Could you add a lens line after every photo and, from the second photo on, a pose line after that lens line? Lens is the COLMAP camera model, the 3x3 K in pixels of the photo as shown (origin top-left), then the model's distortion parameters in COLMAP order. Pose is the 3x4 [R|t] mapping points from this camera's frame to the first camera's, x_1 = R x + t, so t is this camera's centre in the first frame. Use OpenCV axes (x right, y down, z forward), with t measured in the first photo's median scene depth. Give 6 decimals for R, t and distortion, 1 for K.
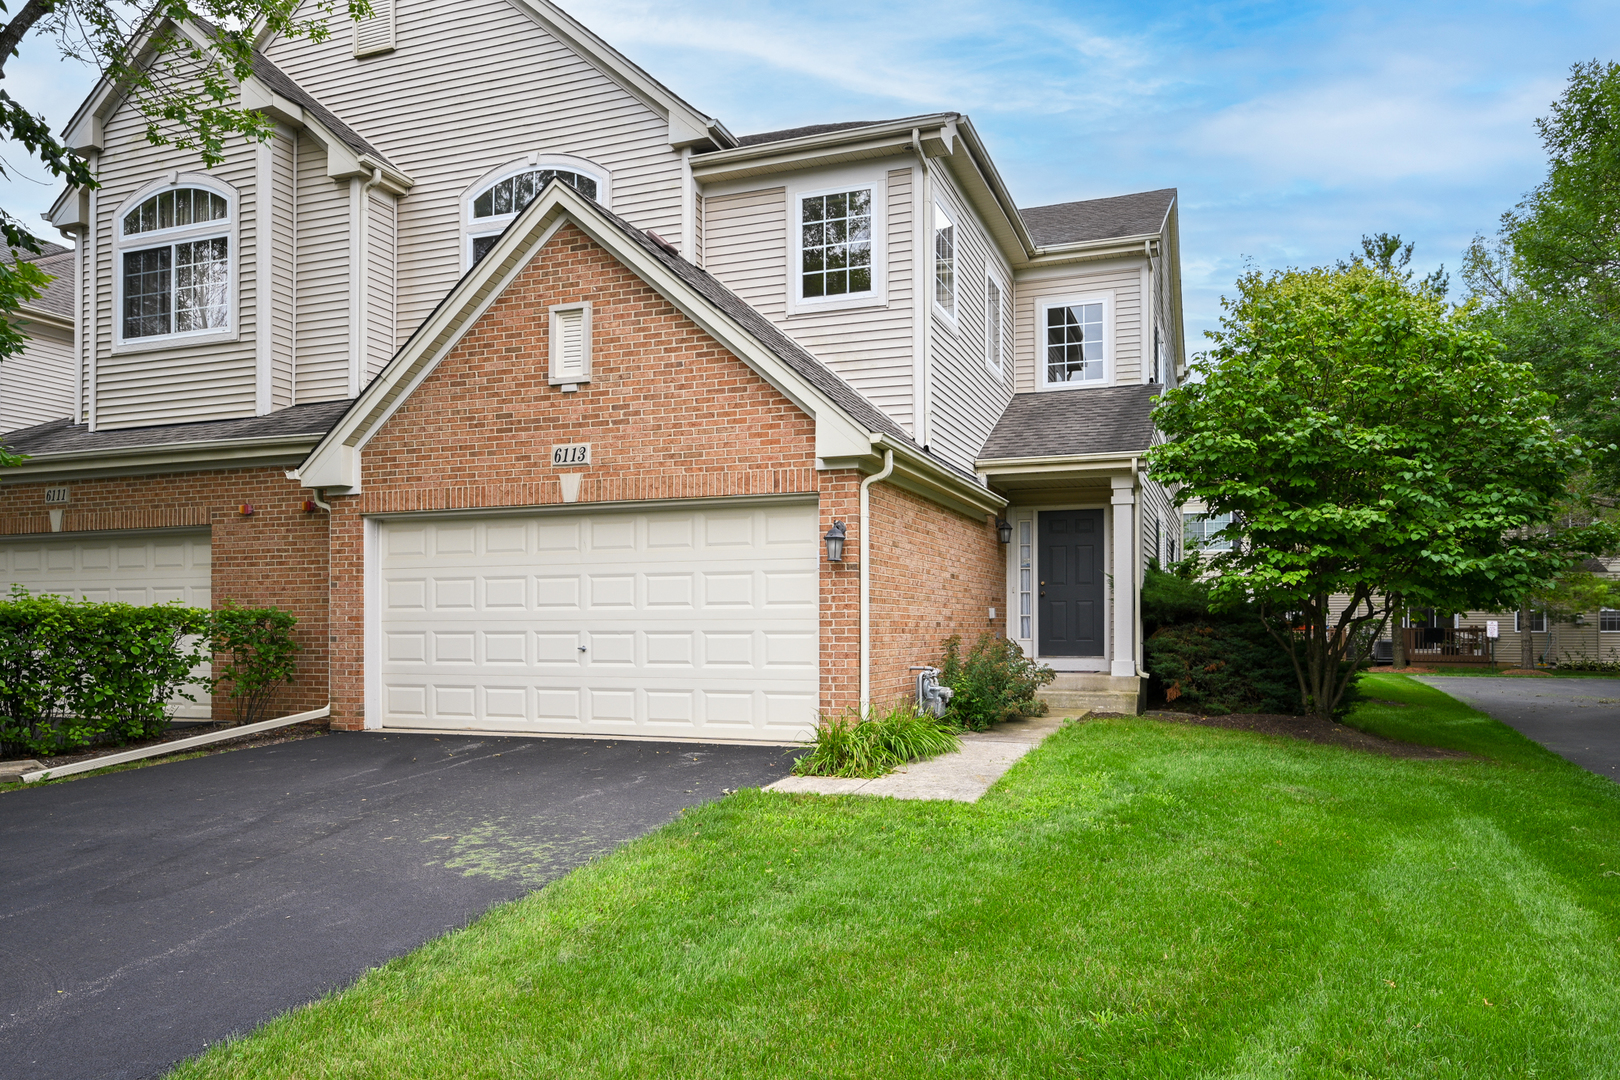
lens RADIAL K [[1137.0, 0, 798.5], [0, 1137.0, 612.0], [0, 0, 1]] dist [0.002242, -0.001151]
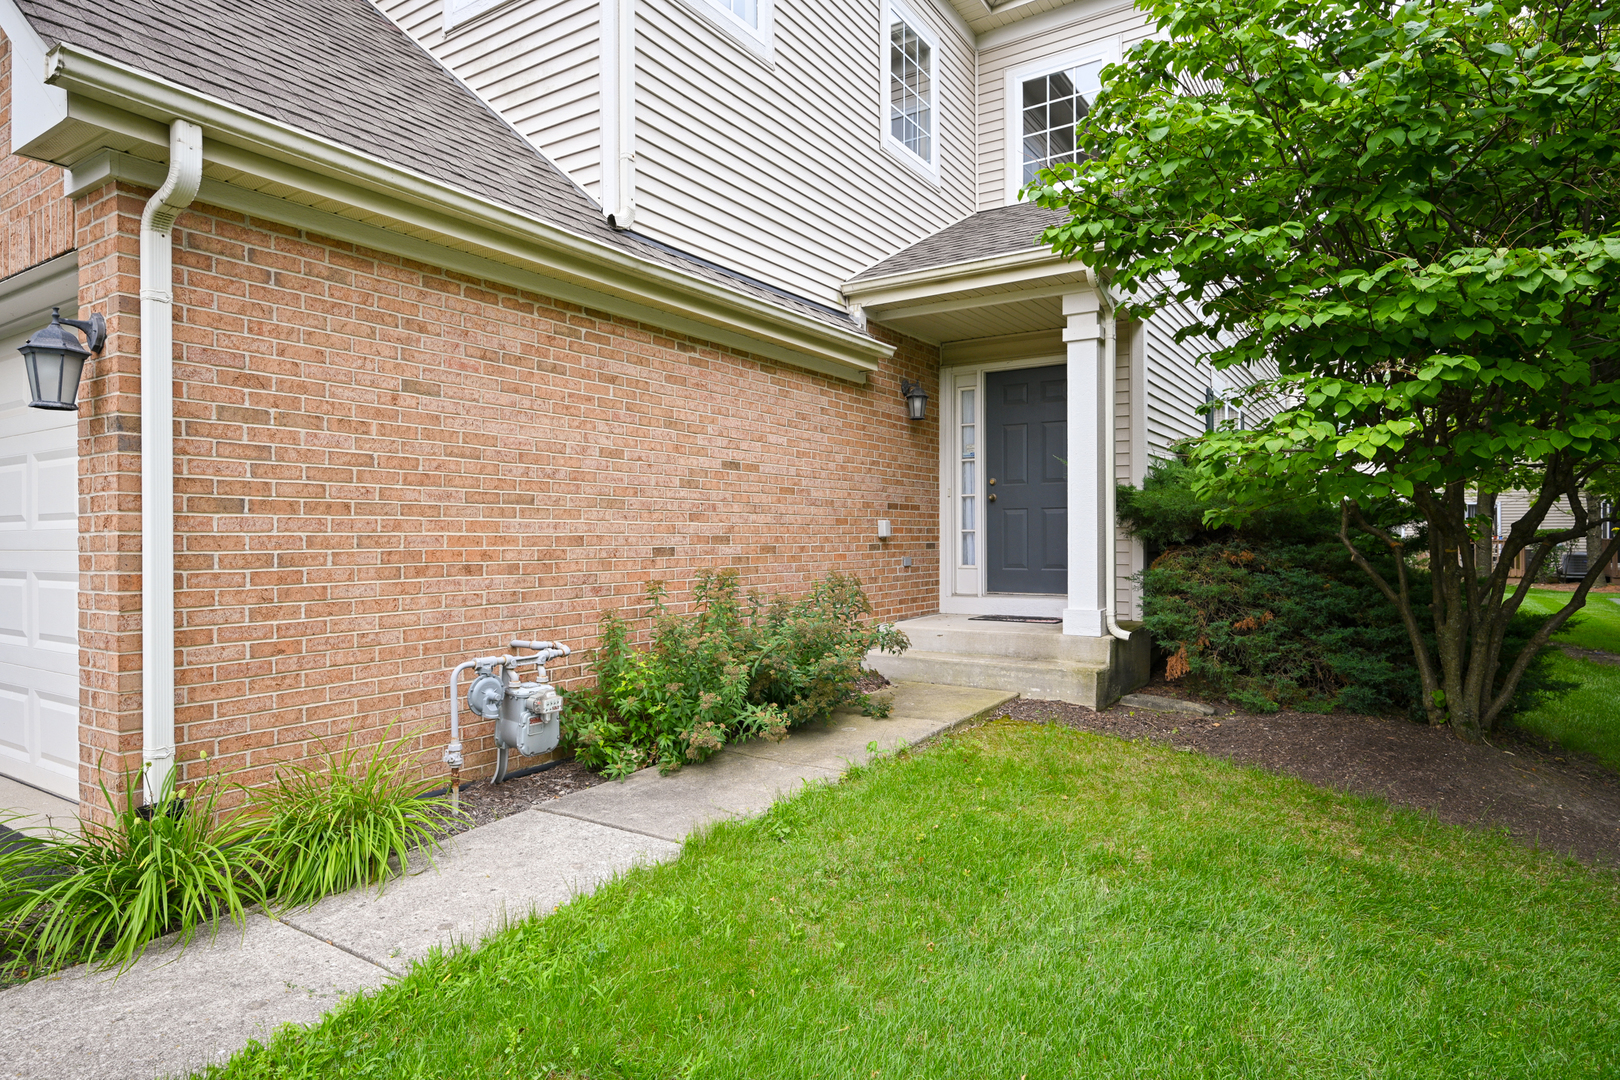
lens RADIAL K [[910.1, 0, 801.1], [0, 910.1, 534.2], [0, 0, 1]] dist [-0.000630, 0.001185]
pose [[0.975100, -0.004590, -0.221719, 0.273611], [0.007058, 0.999922, 0.010340, -0.001390], [0.221654, -0.011648, 0.975056, 0.566029]]
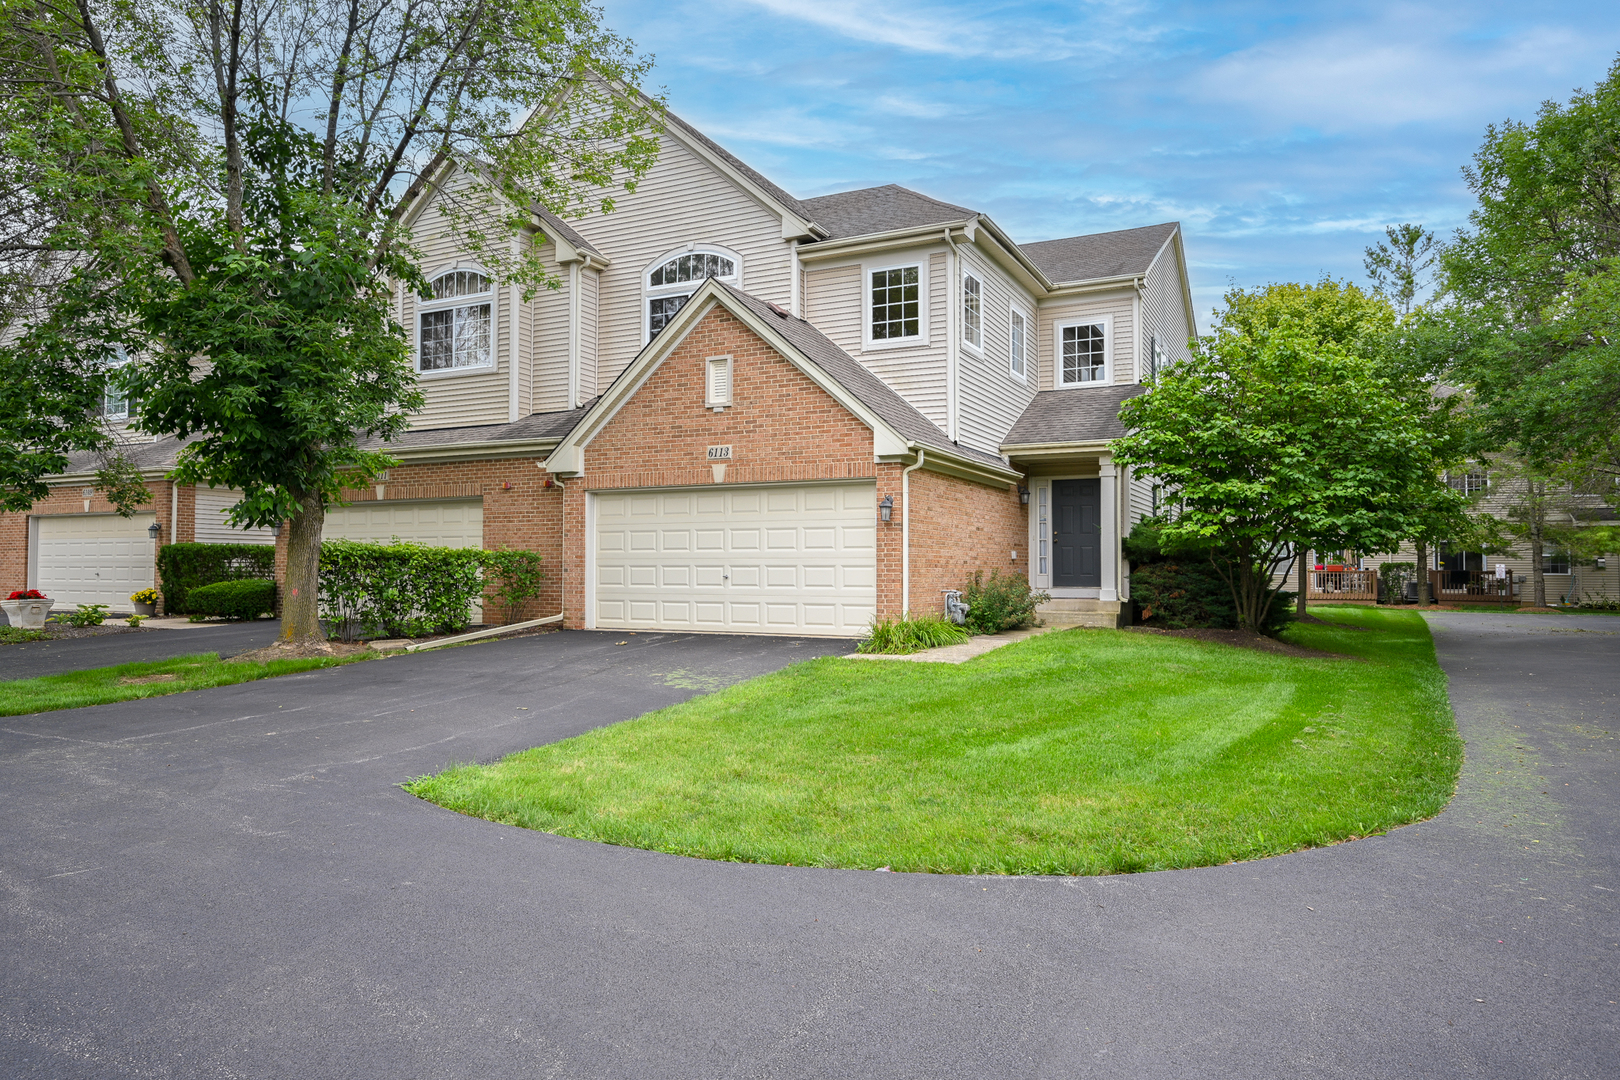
lens RADIAL K [[1066.3, 0, 763.9], [0, 1066.3, 535.8], [0, 0, 1]] dist [-0.003010, -0.000179]
pose [[0.991452, 0.000151, -0.130468, 0.043755], [-0.002601, 0.999823, -0.018609, 0.003002], [0.130442, 0.018789, 0.991278, -0.373021]]
